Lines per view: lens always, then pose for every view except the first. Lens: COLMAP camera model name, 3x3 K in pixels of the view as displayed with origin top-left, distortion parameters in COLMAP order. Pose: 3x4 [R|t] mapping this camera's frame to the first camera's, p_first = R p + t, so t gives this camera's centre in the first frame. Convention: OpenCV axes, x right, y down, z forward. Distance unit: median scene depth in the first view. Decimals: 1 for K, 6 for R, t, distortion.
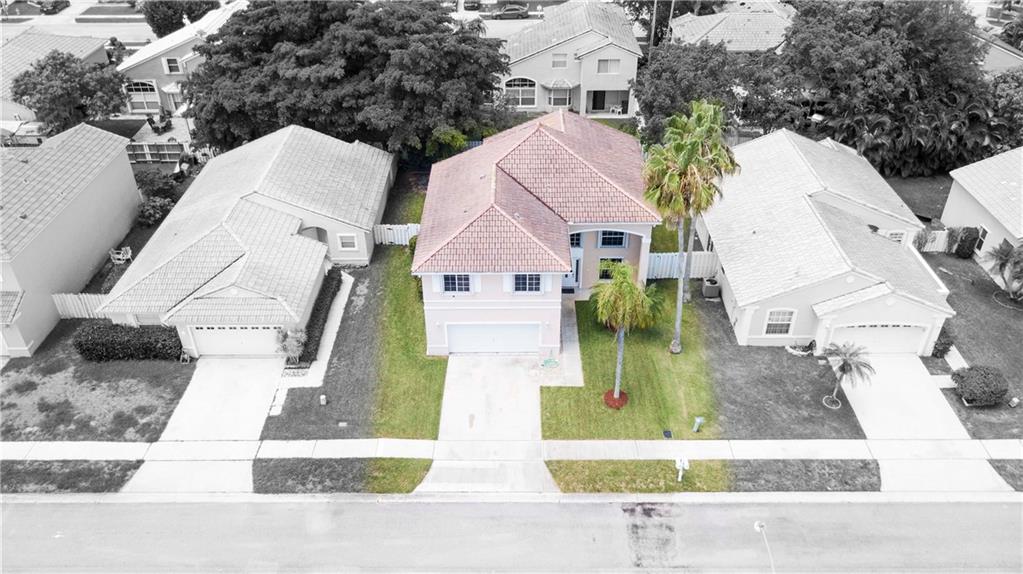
lens RADIAL K [[798.2, 0, 511.5], [0, 798.2, 287.0], [0, 0, 1]] dist [0.003279, 0.005044]
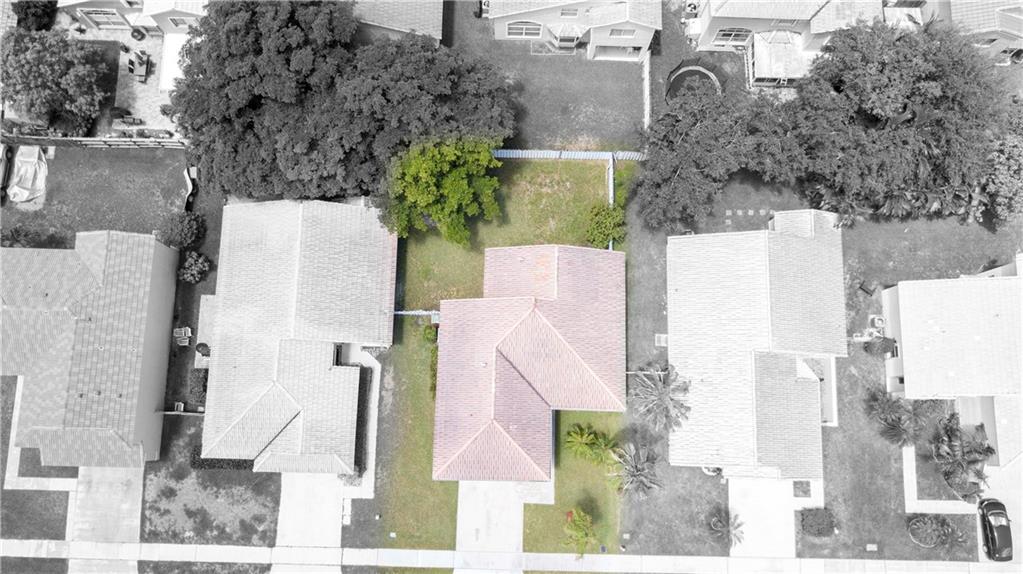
lens RADIAL K [[798.2, 0, 511.5], [0, 798.2, 287.0], [0, 0, 1]] dist [0.003279, 0.005044]
pose [[0.999601, 0.022483, 0.017076, -0.021120], [-0.027878, 0.690516, 0.722779, -1.239270], [0.004459, -0.722967, 0.690868, 0.282878]]
